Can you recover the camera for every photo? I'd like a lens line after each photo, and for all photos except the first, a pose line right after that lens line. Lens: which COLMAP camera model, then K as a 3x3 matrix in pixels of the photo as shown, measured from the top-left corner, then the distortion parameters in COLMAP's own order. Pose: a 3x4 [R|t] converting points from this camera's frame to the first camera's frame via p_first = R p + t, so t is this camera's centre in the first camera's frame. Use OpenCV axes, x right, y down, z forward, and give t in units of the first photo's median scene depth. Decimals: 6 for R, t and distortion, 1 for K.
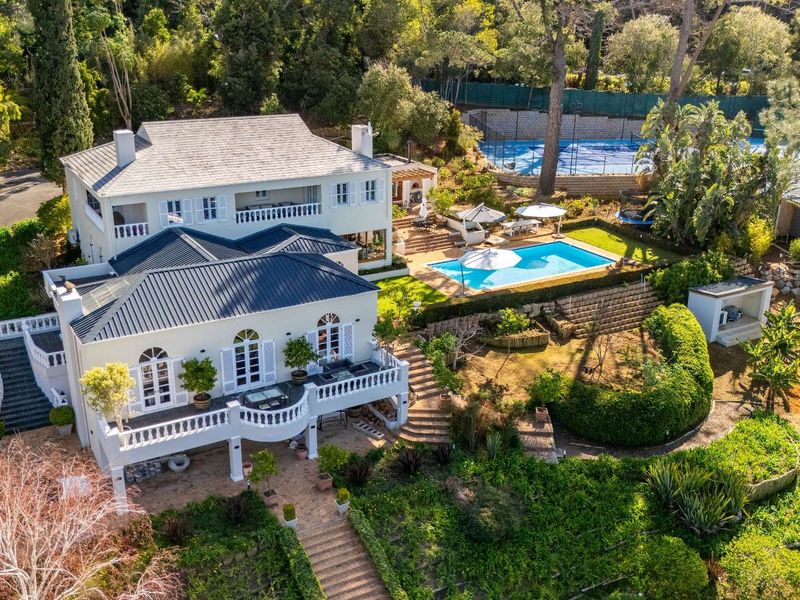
lens RADIAL K [[814.7, 0, 400.0], [0, 814.7, 300.0], [0, 0, 1]] dist [0.038202, -0.004197]
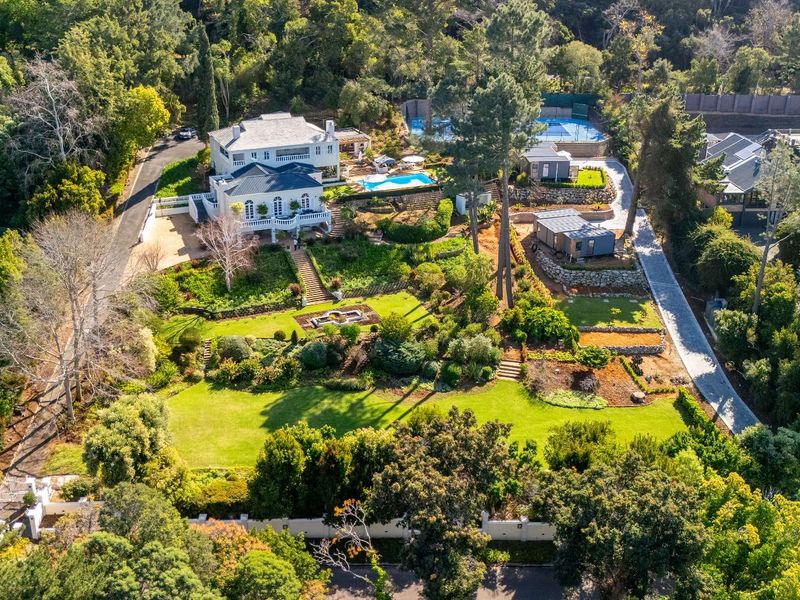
lens RADIAL K [[814.7, 0, 400.0], [0, 814.7, 300.0], [0, 0, 1]] dist [0.038202, -0.004197]
pose [[0.997666, 0.038400, -0.056454, 0.374877], [-0.033878, 0.996300, 0.078981, 0.134526], [0.059278, -0.076884, 0.995276, -1.685045]]
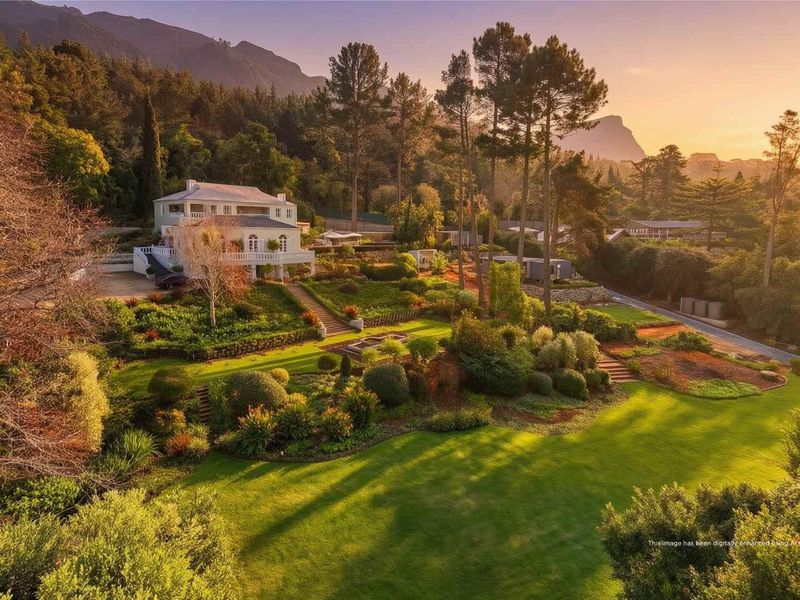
lens RADIAL K [[432.0, 0, 389.3], [0, 432.0, 299.9], [0, 0, 1]] dist [0.003349, -0.000827]
pose [[0.960061, -0.037026, 0.277329, -0.131820], [0.083335, 0.984059, -0.157111, 0.413970], [-0.267090, 0.173948, 0.947842, -0.360998]]
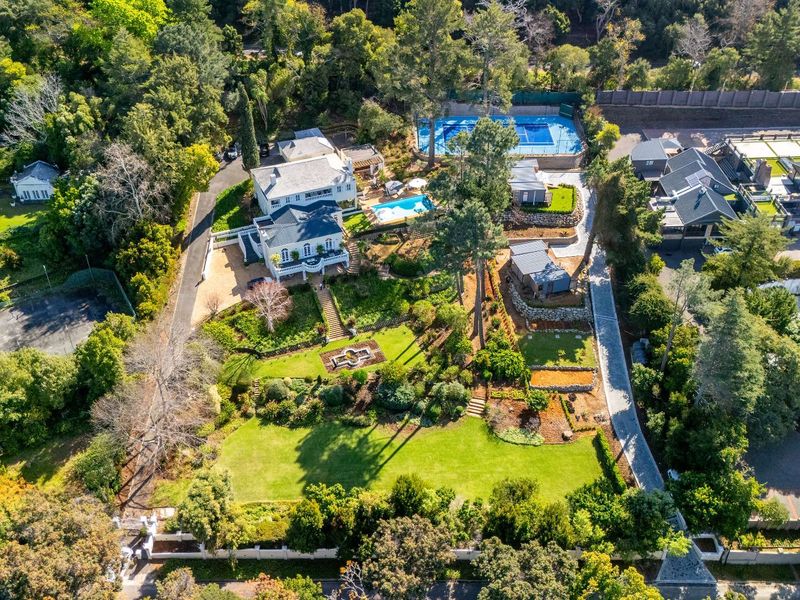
lens RADIAL K [[712.2, 0, 400.7], [0, 712.2, 311.9], [0, 0, 1]] dist [0.036394, -0.001011]
pose [[0.994173, 0.063783, -0.086902, 0.474169], [-0.032826, 0.947005, 0.319537, -0.620347], [0.102678, -0.314822, 0.943581, -1.877665]]
